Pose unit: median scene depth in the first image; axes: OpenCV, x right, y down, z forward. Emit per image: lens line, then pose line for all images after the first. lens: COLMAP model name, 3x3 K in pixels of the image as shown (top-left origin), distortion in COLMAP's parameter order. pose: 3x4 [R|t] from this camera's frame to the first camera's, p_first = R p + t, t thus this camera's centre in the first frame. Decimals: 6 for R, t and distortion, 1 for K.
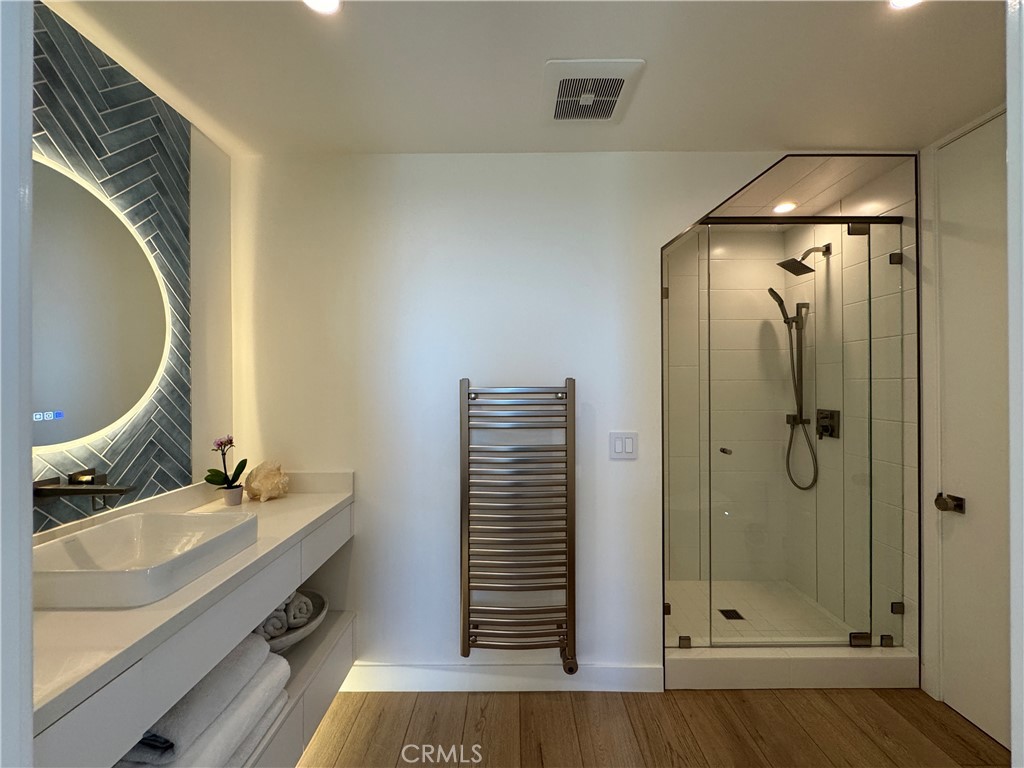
lens RADIAL K [[411.0, 0, 512.4], [0, 411.0, 382.0], [0, 0, 1]] dist [-0.002963, -0.001740]
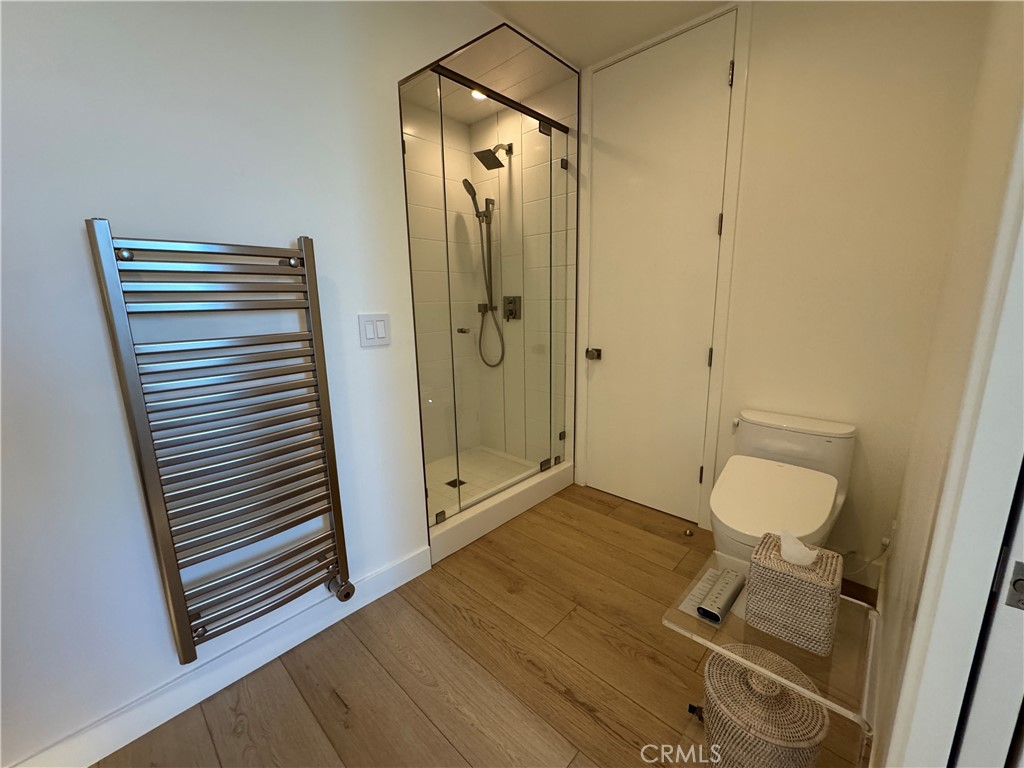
lens RADIAL K [[411.0, 0, 514.6], [0, 411.0, 382.7], [0, 0, 1]] dist [-0.002963, -0.001740]
pose [[0.675462, -0.156582, 0.720578, -0.157163], [0.013083, 0.979586, 0.200600, 0.094500], [-0.737279, -0.126070, 0.663721, 0.217064]]
